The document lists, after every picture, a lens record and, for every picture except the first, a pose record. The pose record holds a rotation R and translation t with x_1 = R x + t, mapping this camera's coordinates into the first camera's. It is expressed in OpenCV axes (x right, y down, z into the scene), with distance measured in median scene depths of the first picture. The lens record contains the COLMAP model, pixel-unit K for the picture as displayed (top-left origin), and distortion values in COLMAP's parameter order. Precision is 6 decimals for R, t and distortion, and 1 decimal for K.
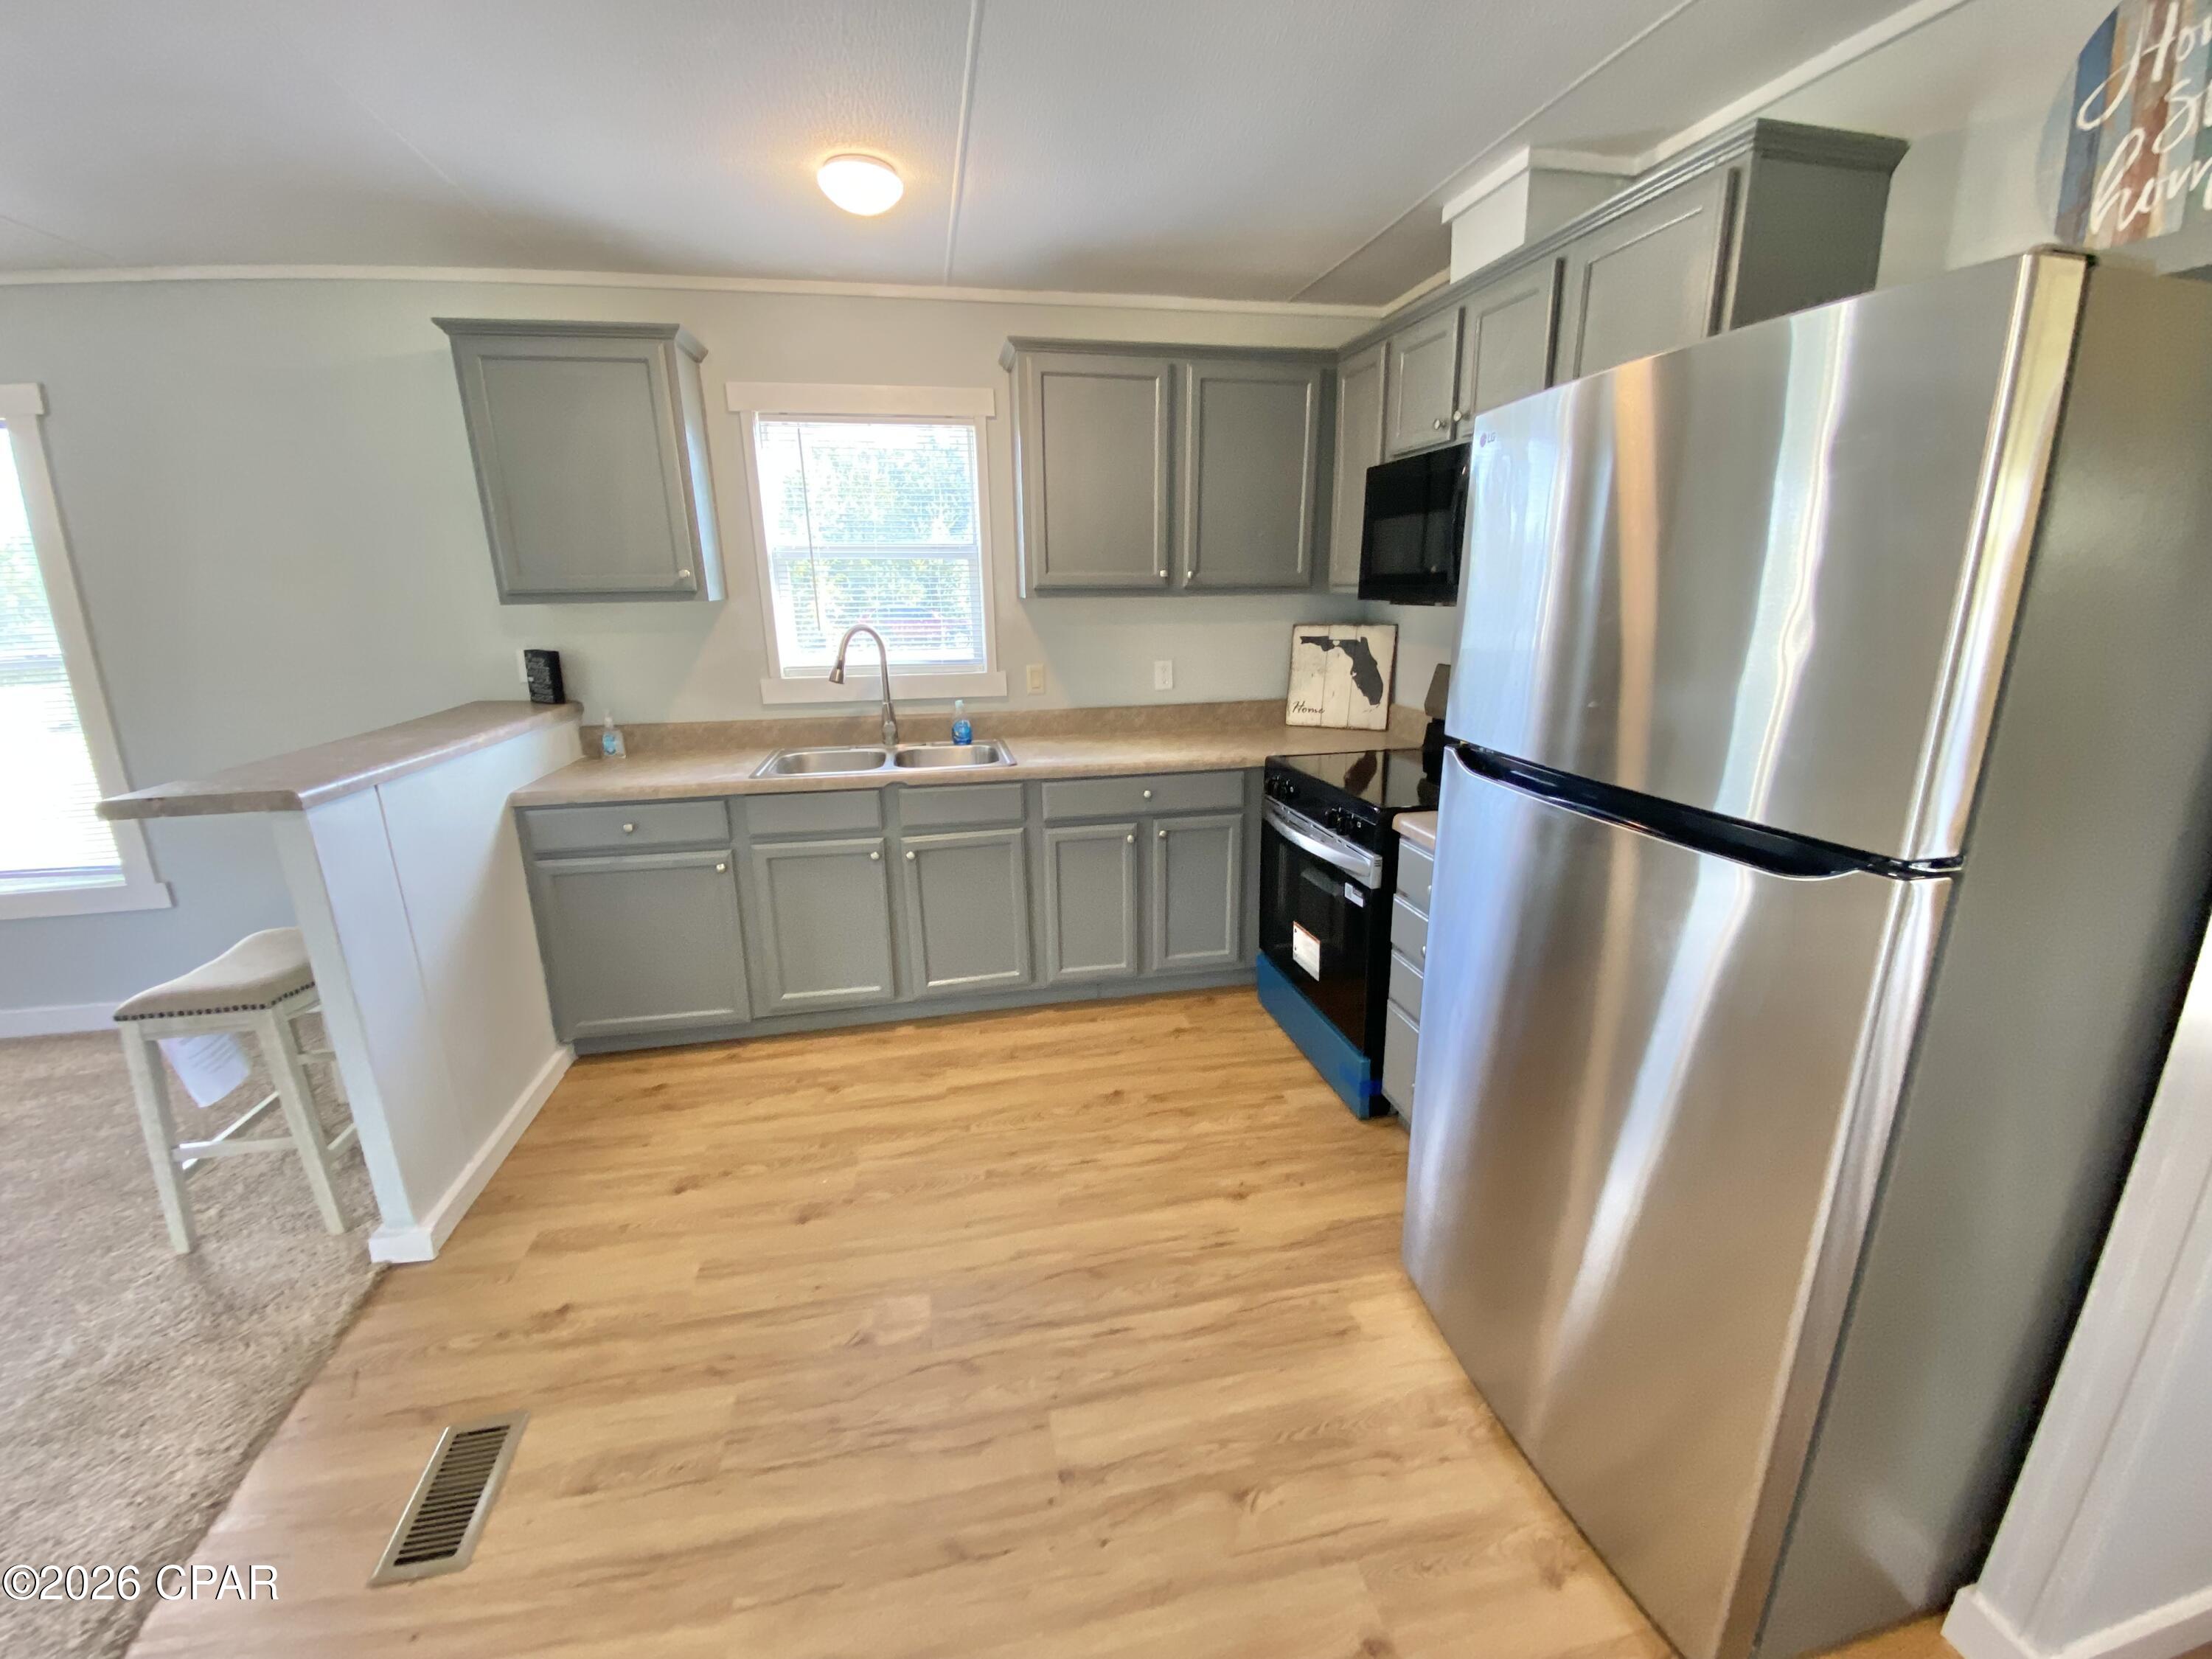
lens RADIAL K [[890.7, 0, 1109.8], [0, 890.7, 835.0], [0, 0, 1]] dist [0.026410, -0.022421]
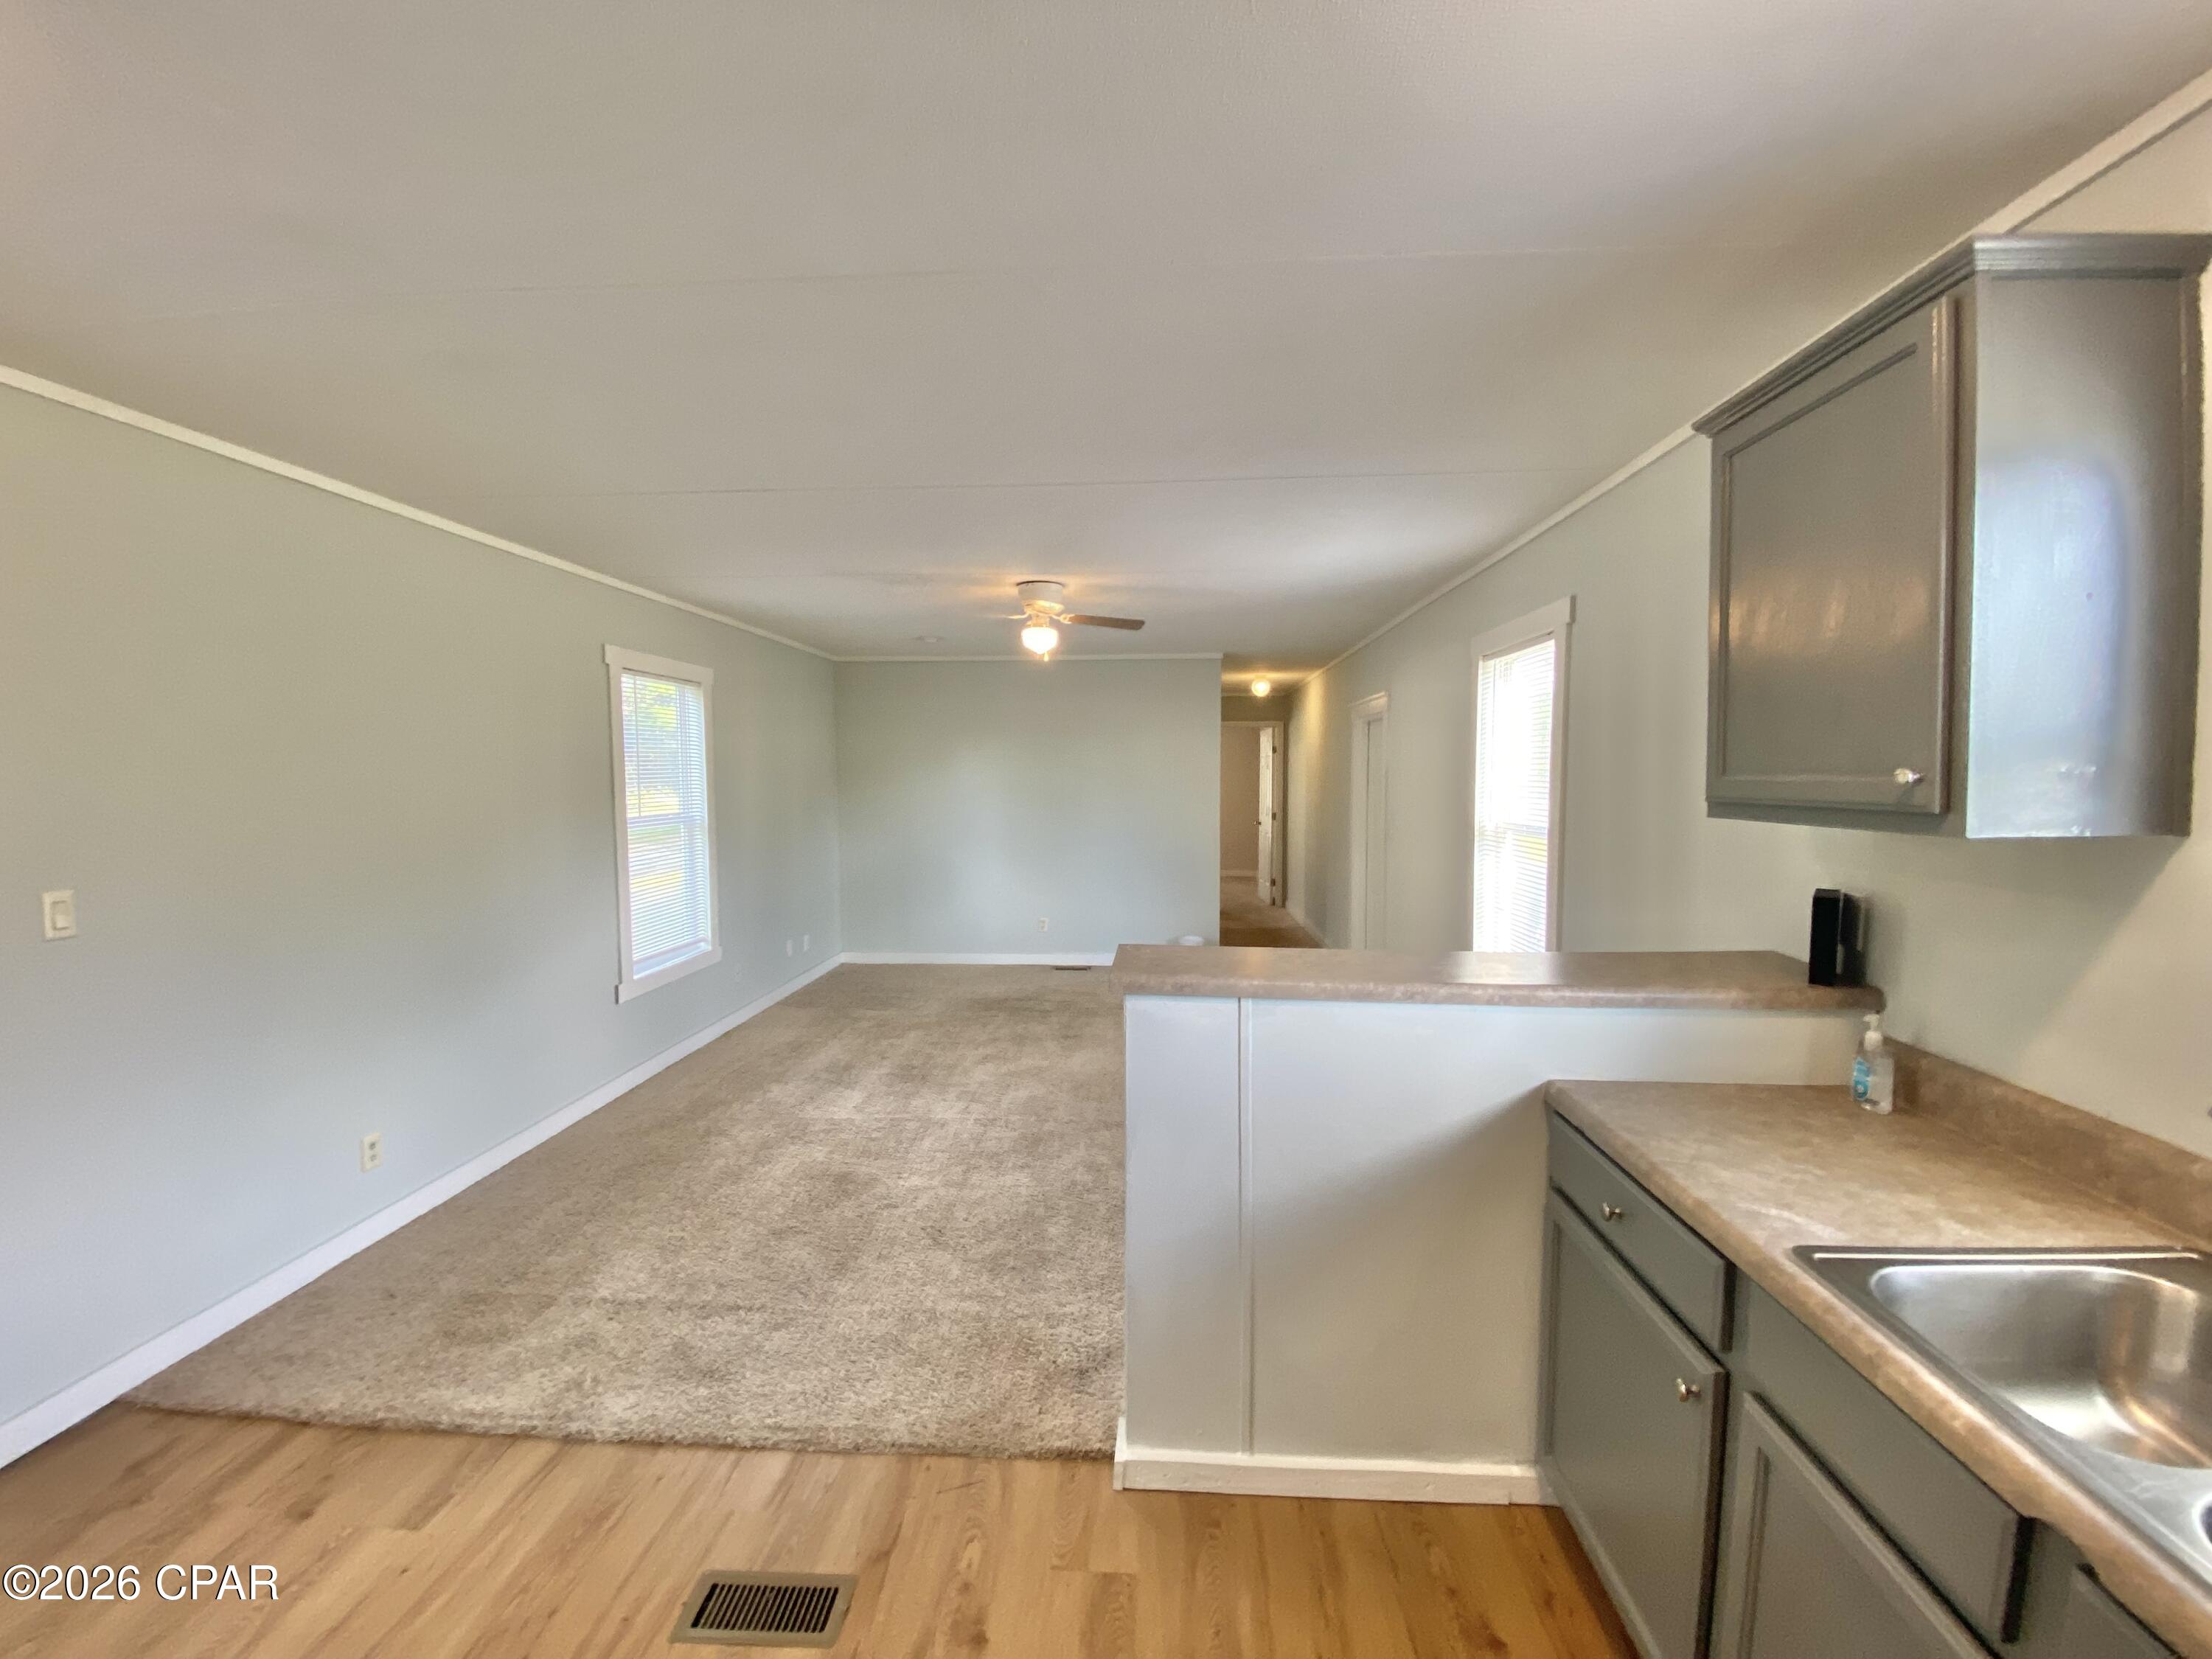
lens RADIAL K [[904.5, 0, 1105.8], [0, 904.5, 825.2], [0, 0, 1]] dist [0.008130, -0.014153]
pose [[-0.261247, 0.075125, -0.962344, 0.071506], [-0.253837, 0.956531, 0.143580, -0.225684], [0.931298, 0.281788, -0.230822, 0.716686]]
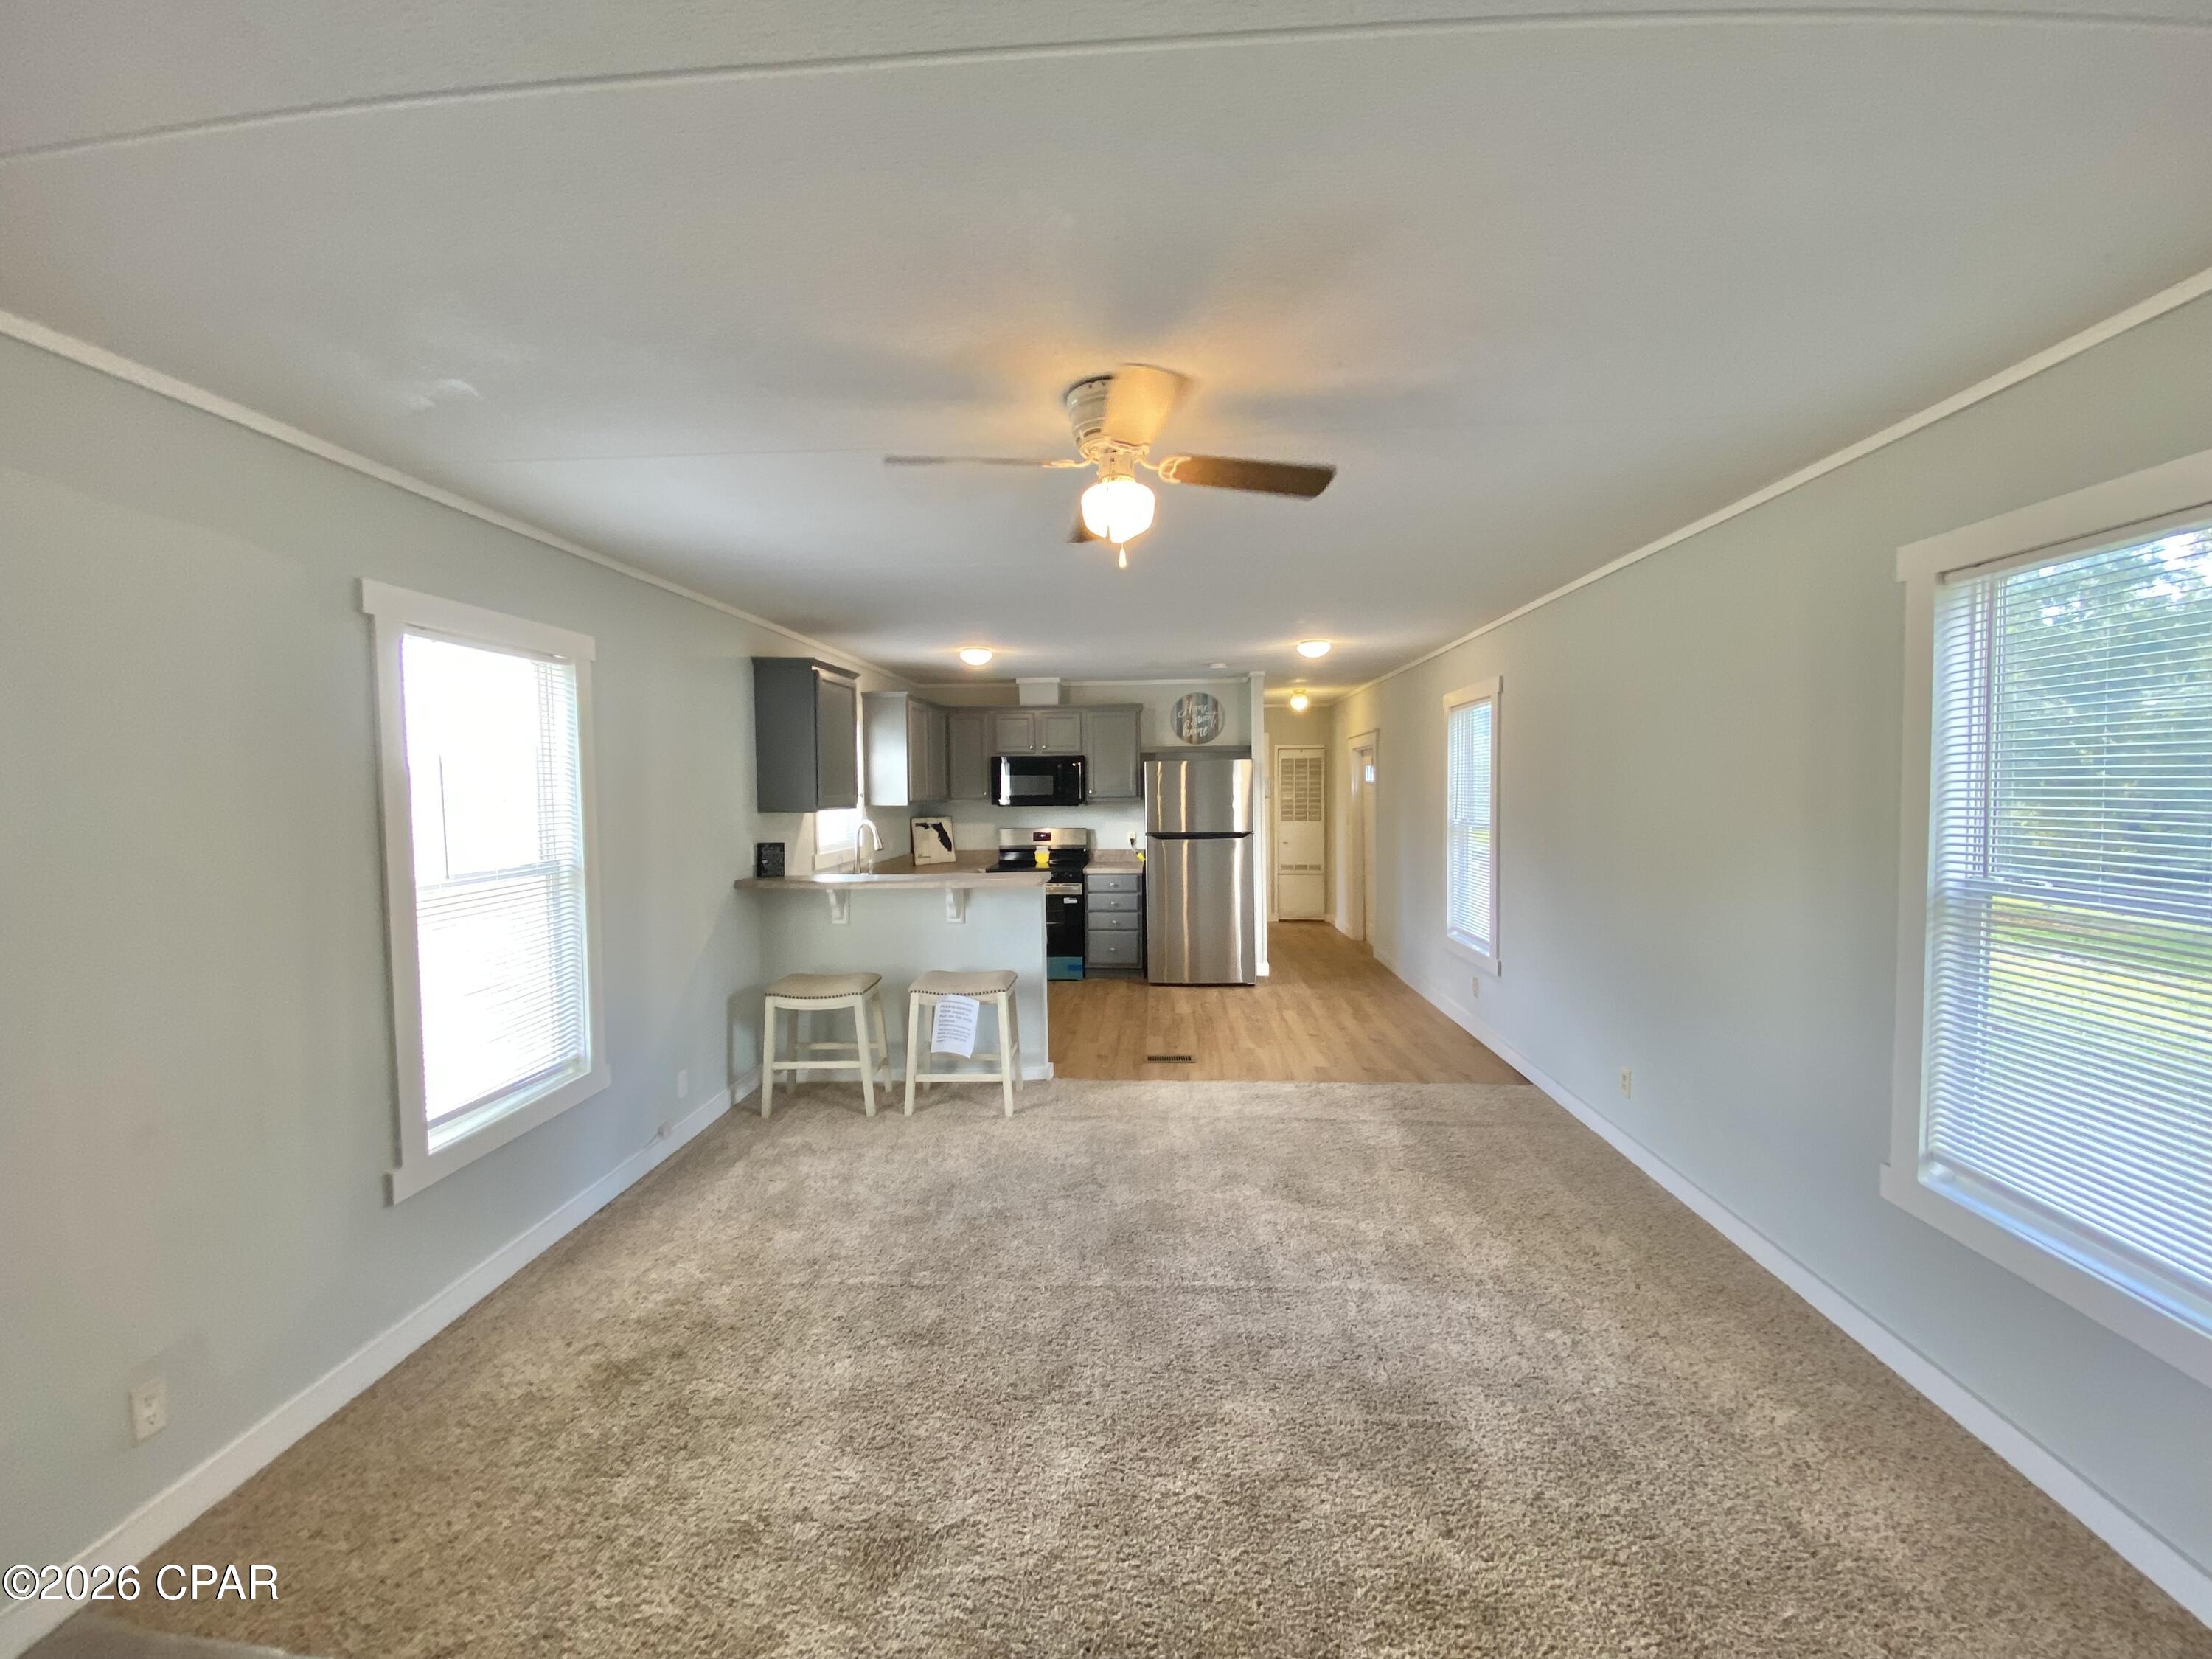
lens RADIAL K [[885.6, 0, 1106.4], [0, 885.6, 820.3], [0, 0, 1]] dist [0.041082, -0.029007]
pose [[0.257887, -0.026467, 0.965813, -2.085860], [0.269617, 0.961886, -0.045633, -0.017785], [-0.927794, 0.272168, 0.255193, 0.067685]]
